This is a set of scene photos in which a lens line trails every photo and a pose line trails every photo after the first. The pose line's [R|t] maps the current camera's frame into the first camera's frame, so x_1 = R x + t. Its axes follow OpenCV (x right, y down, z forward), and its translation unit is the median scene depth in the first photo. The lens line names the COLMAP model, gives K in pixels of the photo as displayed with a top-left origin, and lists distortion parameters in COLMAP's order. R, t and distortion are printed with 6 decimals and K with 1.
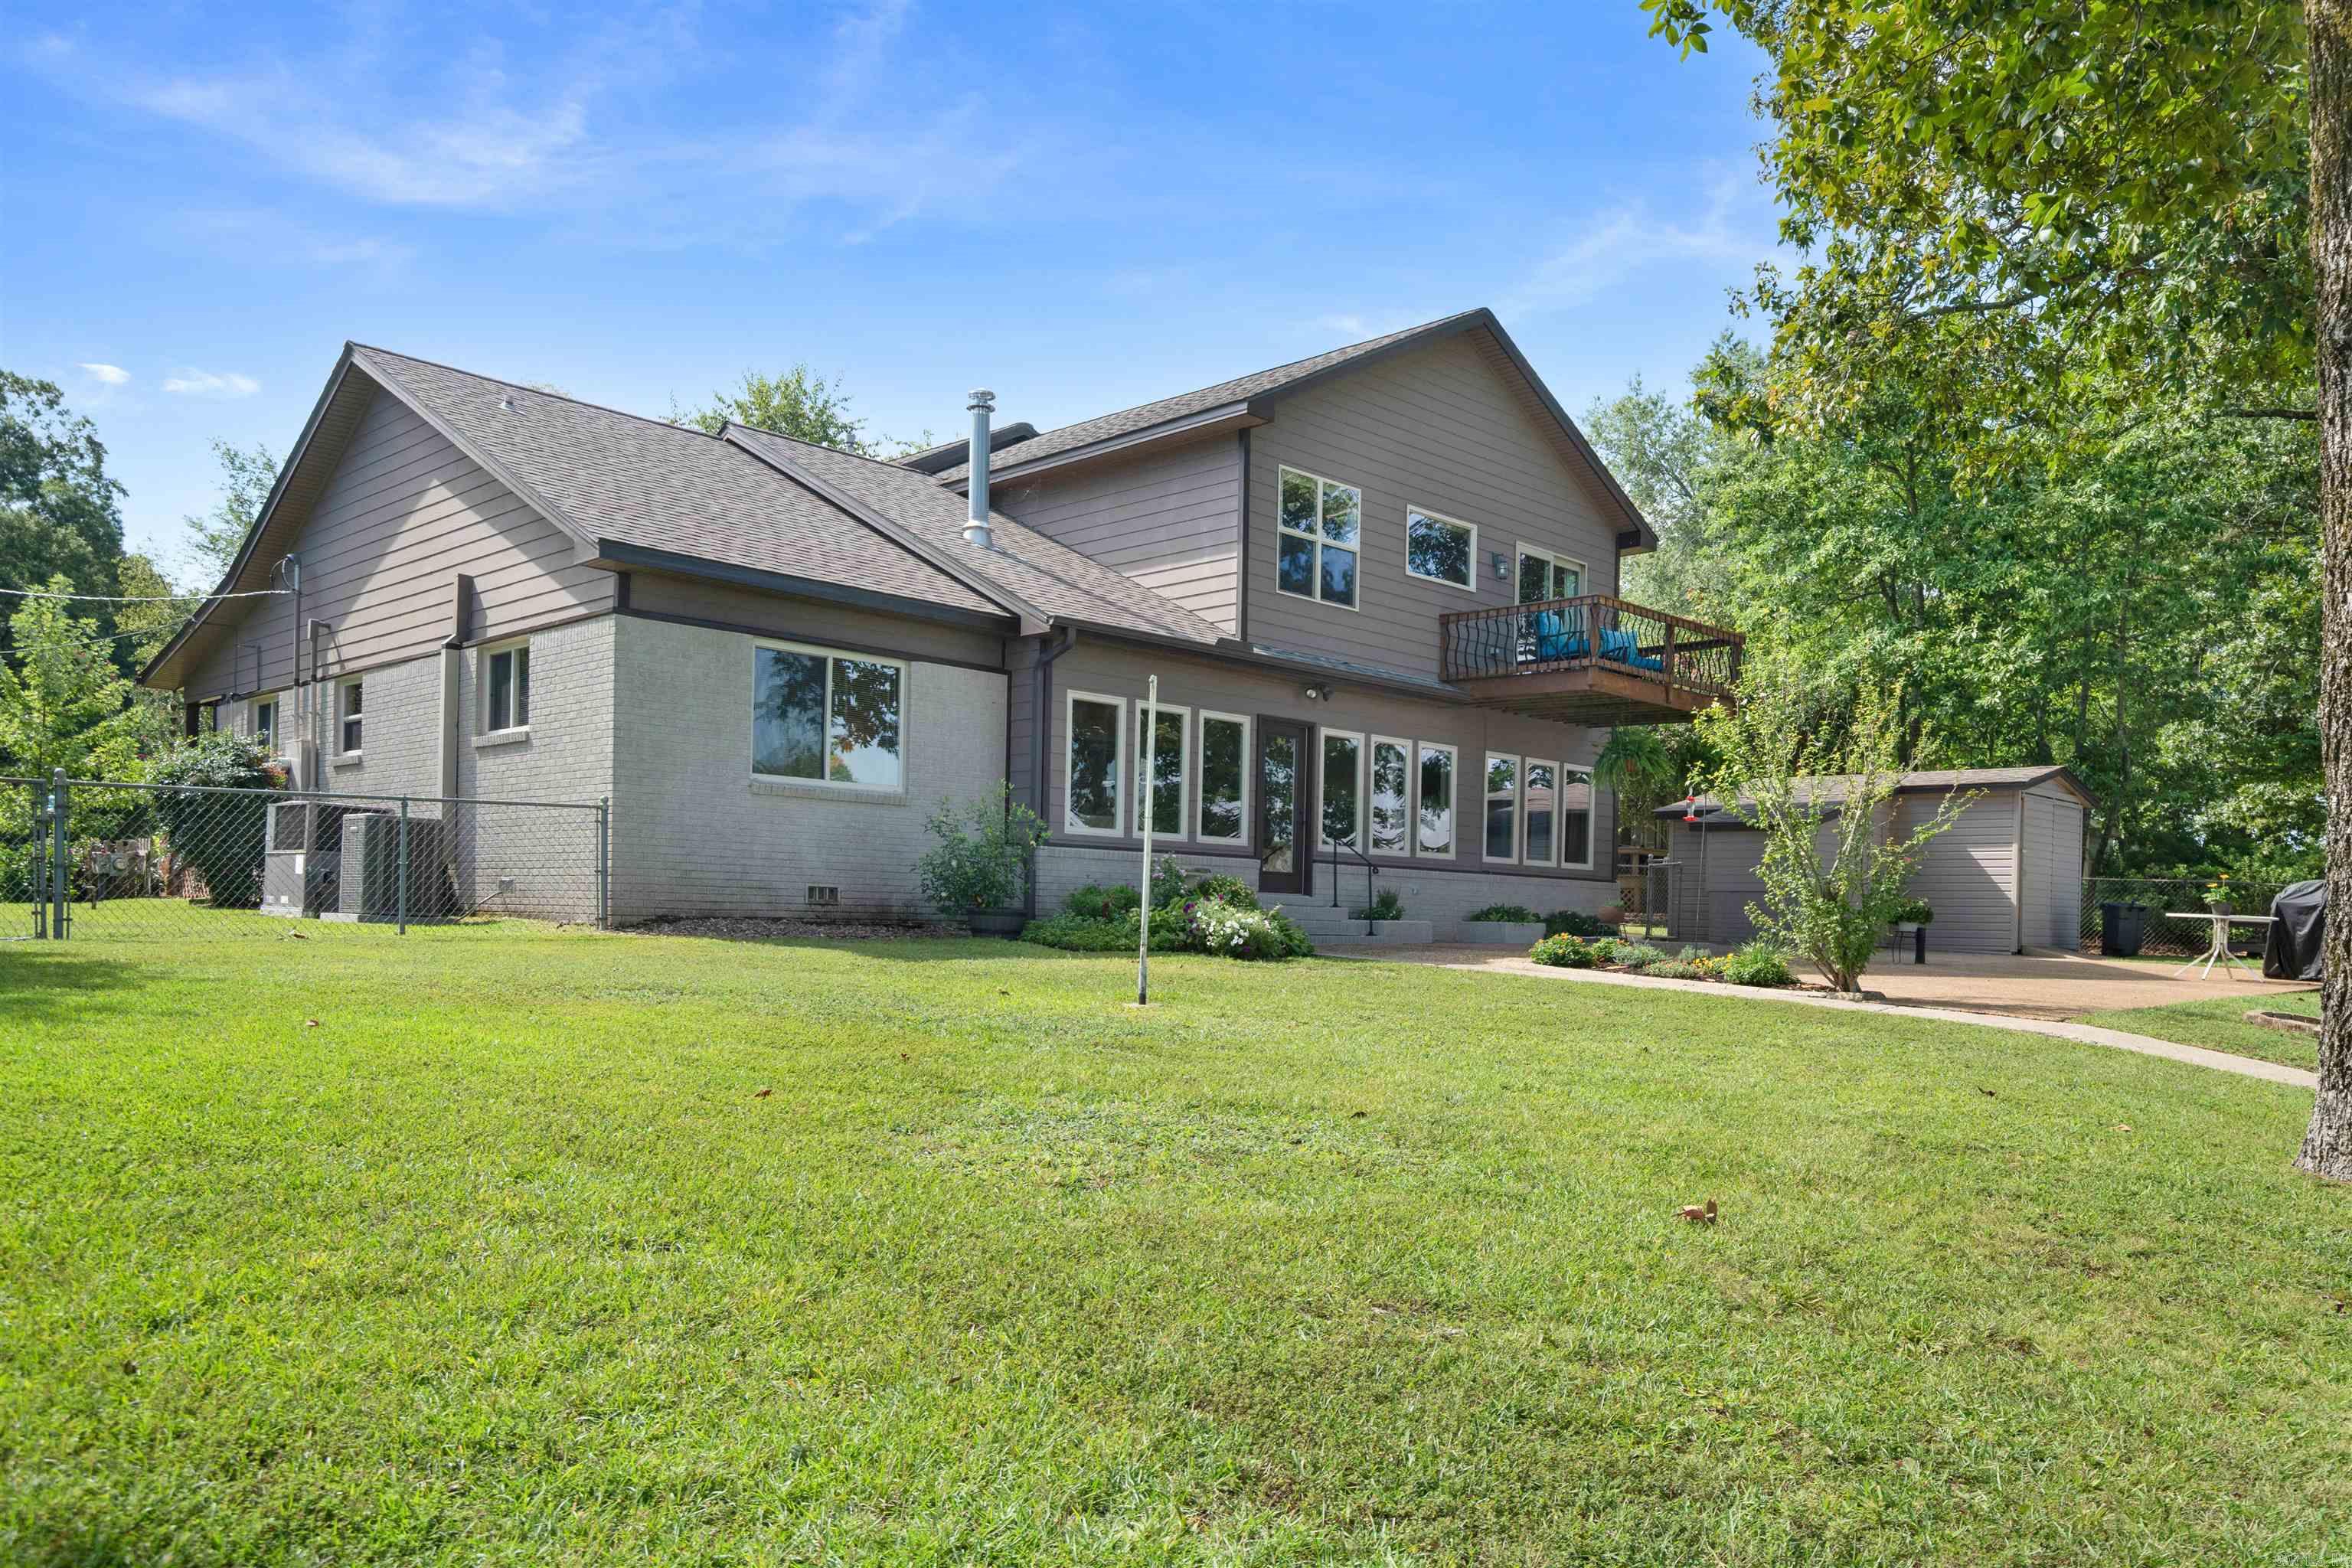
lens RADIAL K [[1684.2, 0, 1171.7], [0, 1684.2, 948.0], [0, 0, 1]] dist [-0.005873, 0.000894]
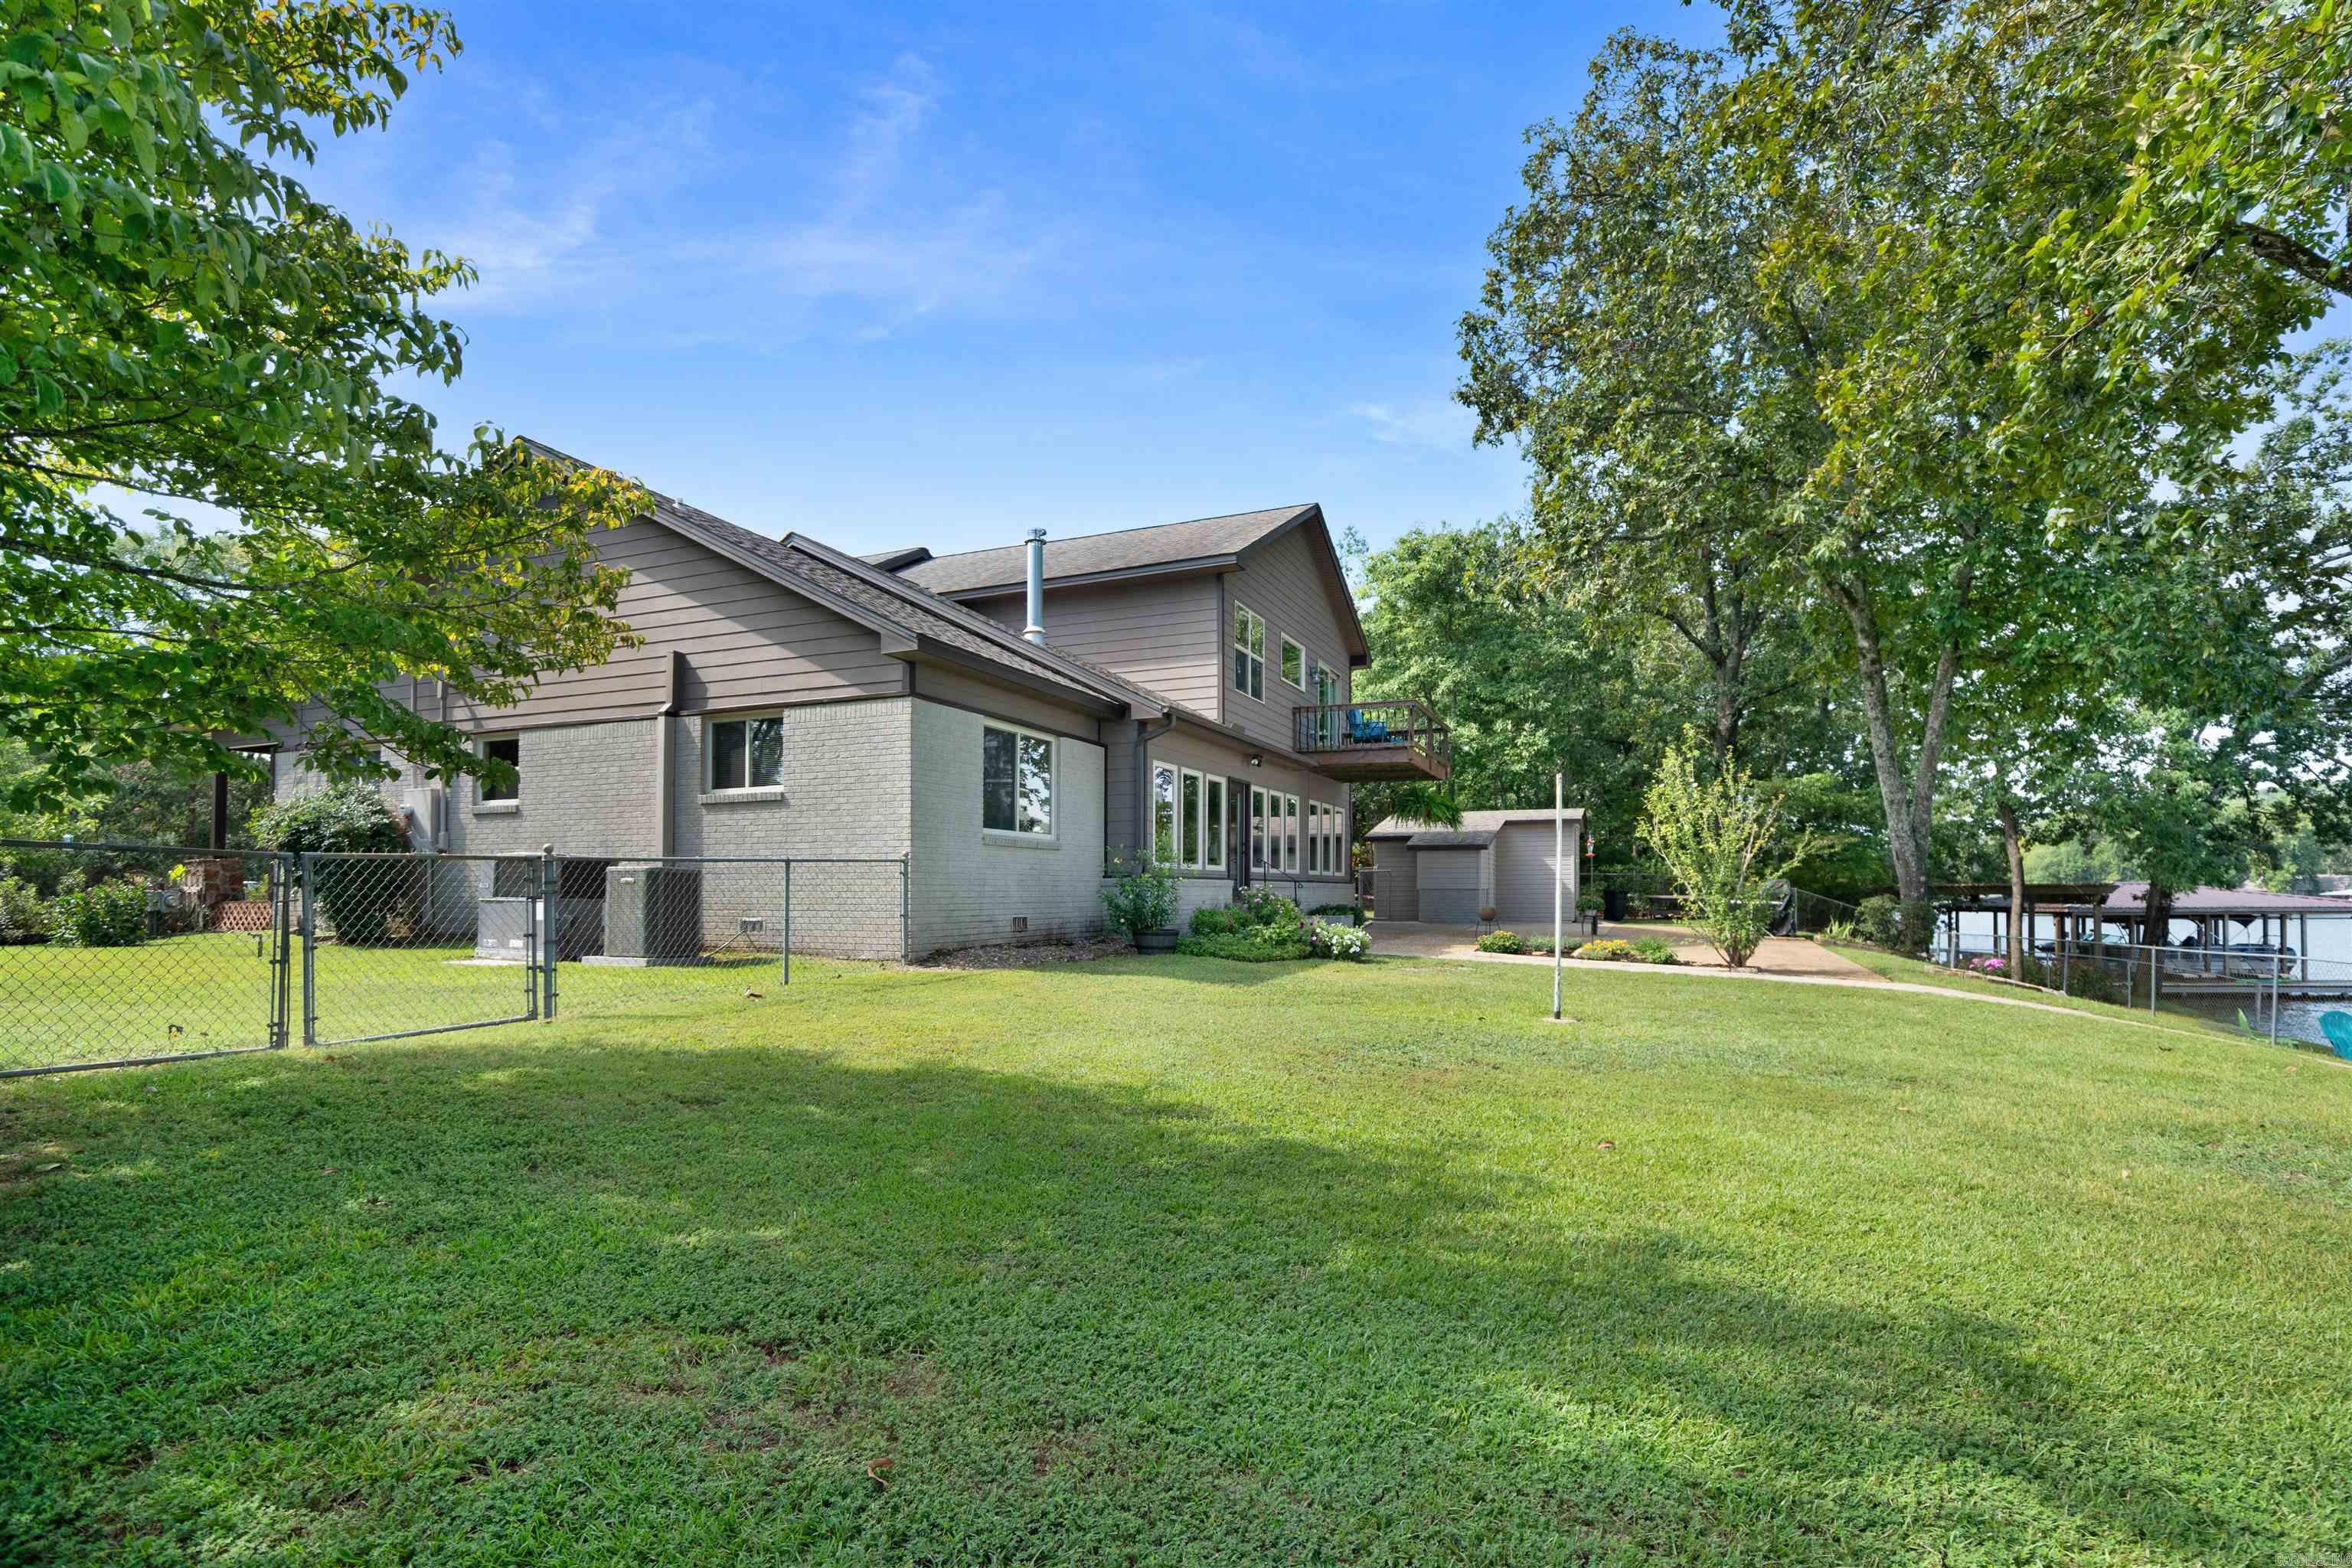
lens RADIAL K [[1128.0, 0, 1179.9], [0, 1128.0, 886.2], [0, 0, 1]] dist [-0.034544, 0.000265]
pose [[0.928012, -0.023840, 0.371786, -0.391834], [0.031111, 0.999424, -0.013571, -0.042806], [-0.371249, 0.024160, 0.928219, 0.176389]]
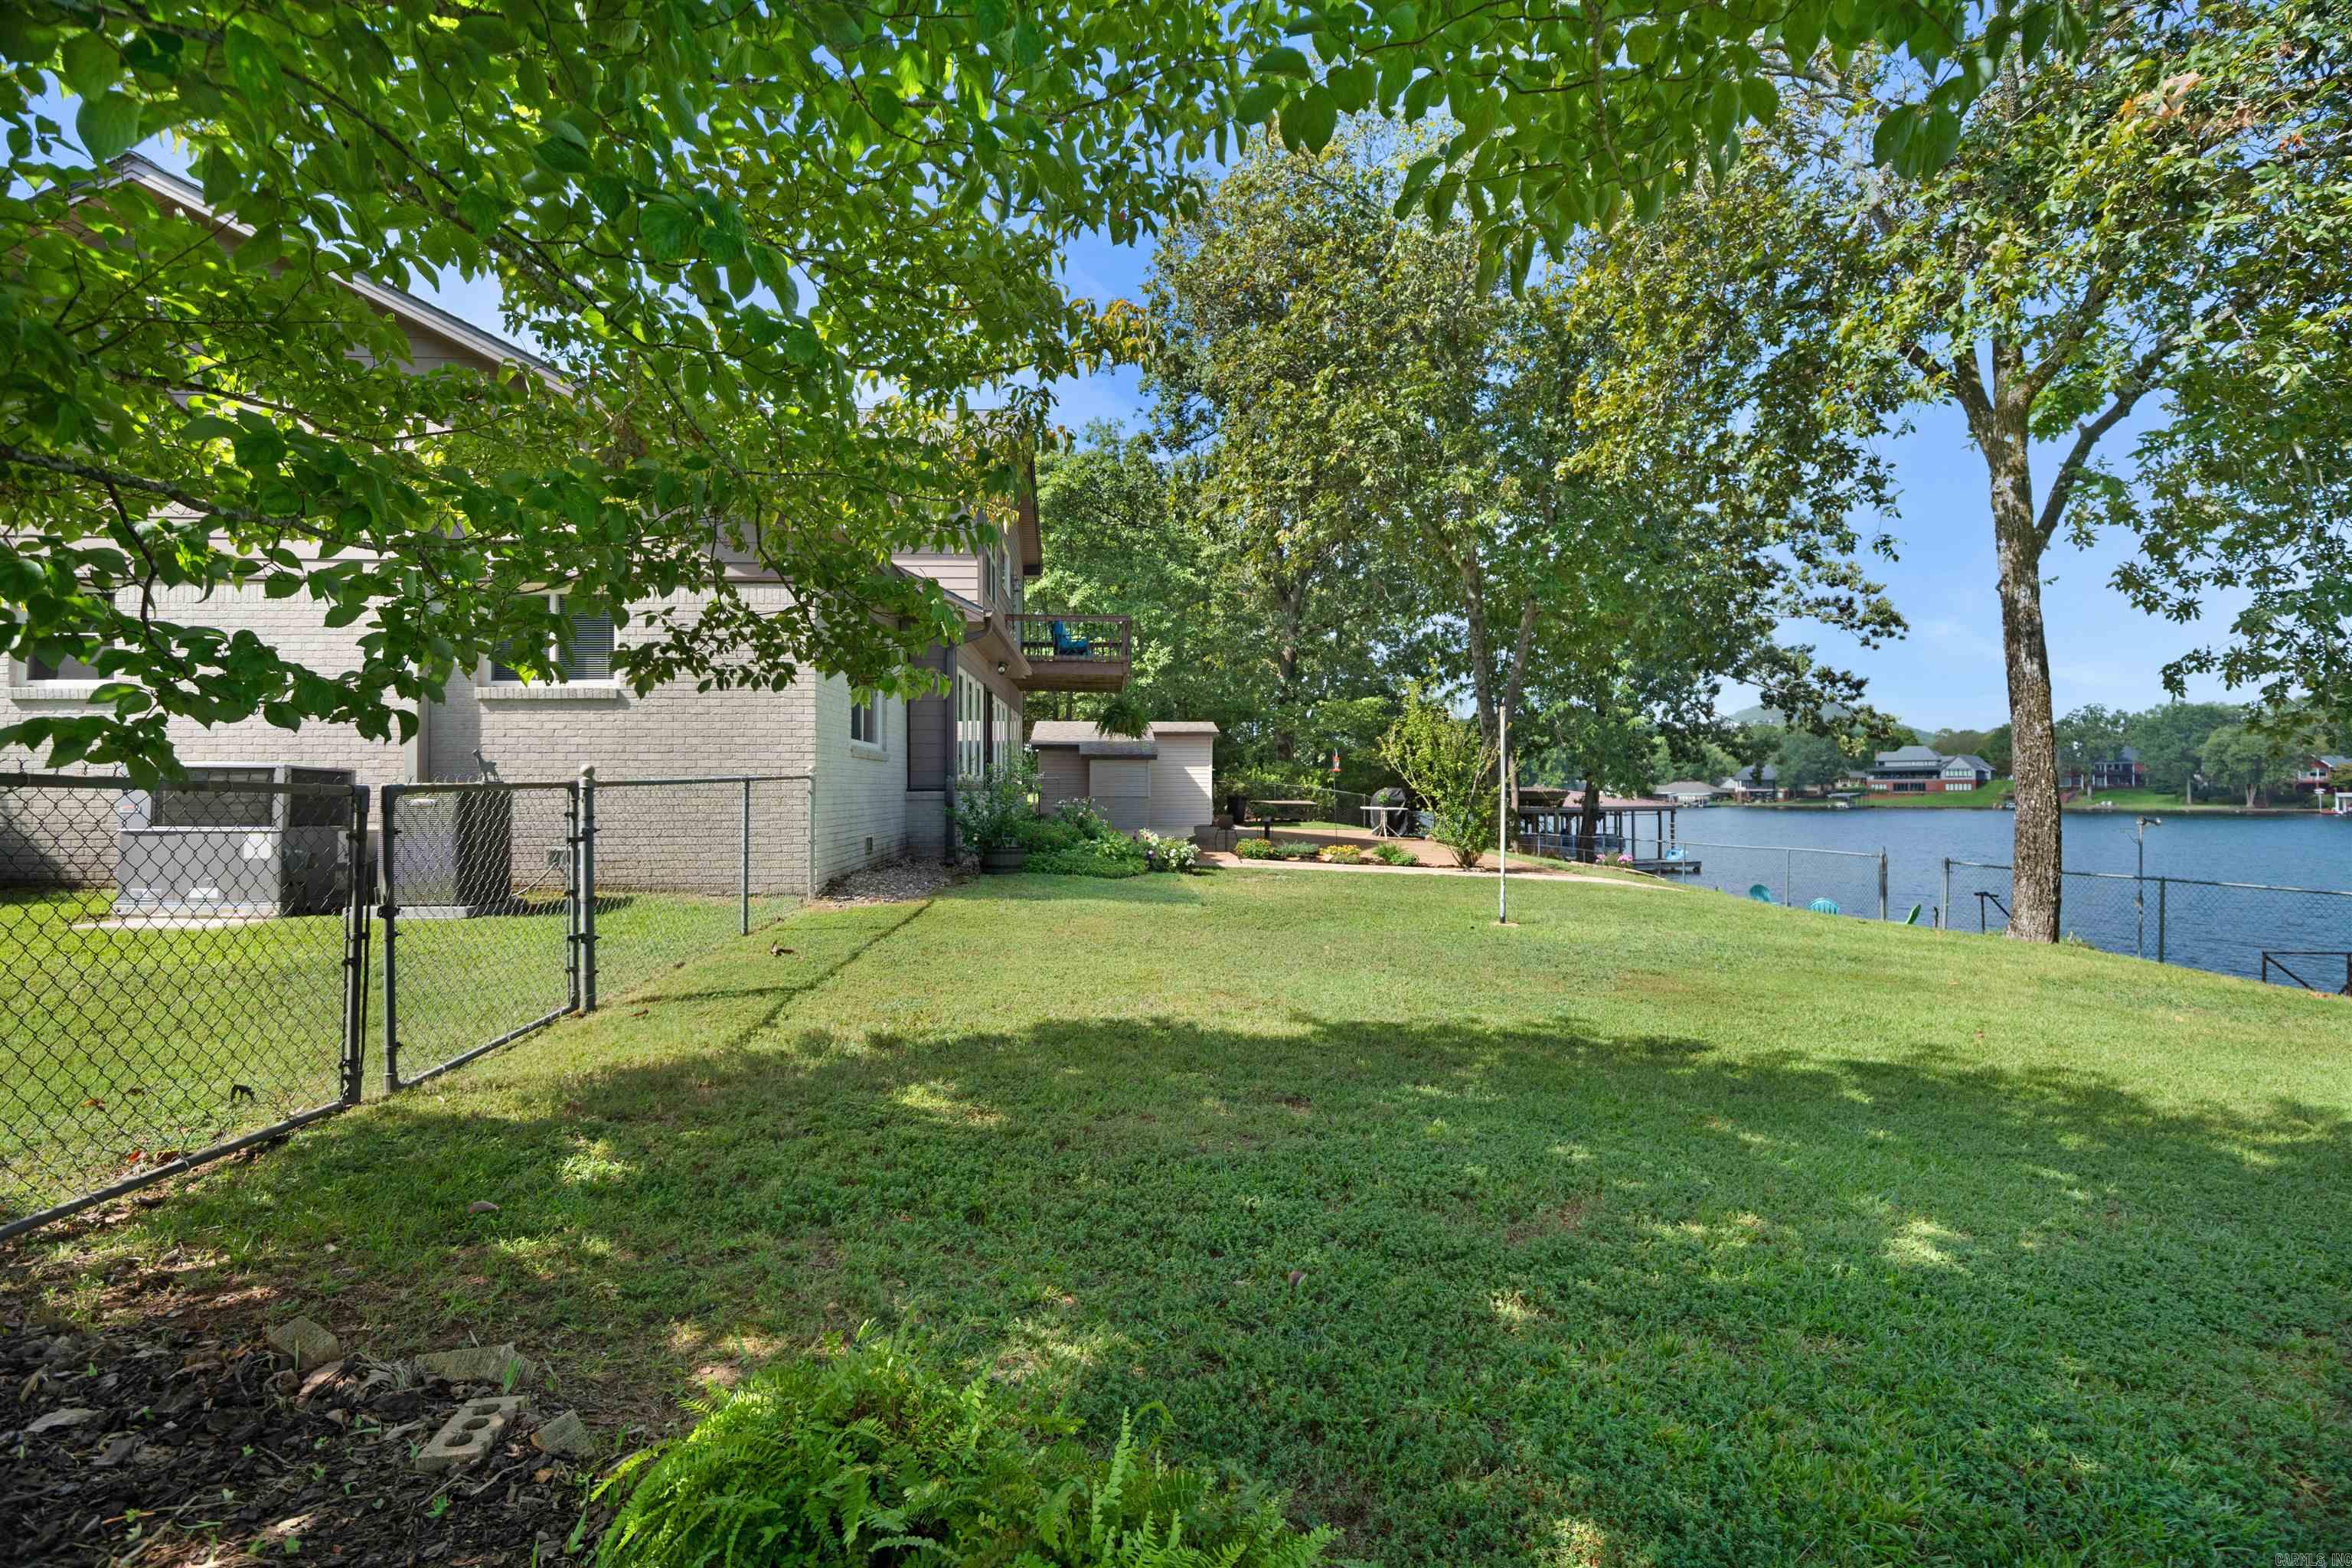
lens RADIAL K [[1096.1, 0, 1191.3], [0, 1096.1, 792.5], [0, 0, 1]] dist [-0.036802, 0.008025]
pose [[0.656359, -0.027471, 0.753949, -0.587347], [0.032299, 0.999444, 0.008298, -0.062999], [-0.753757, 0.018905, 0.656881, 0.352933]]
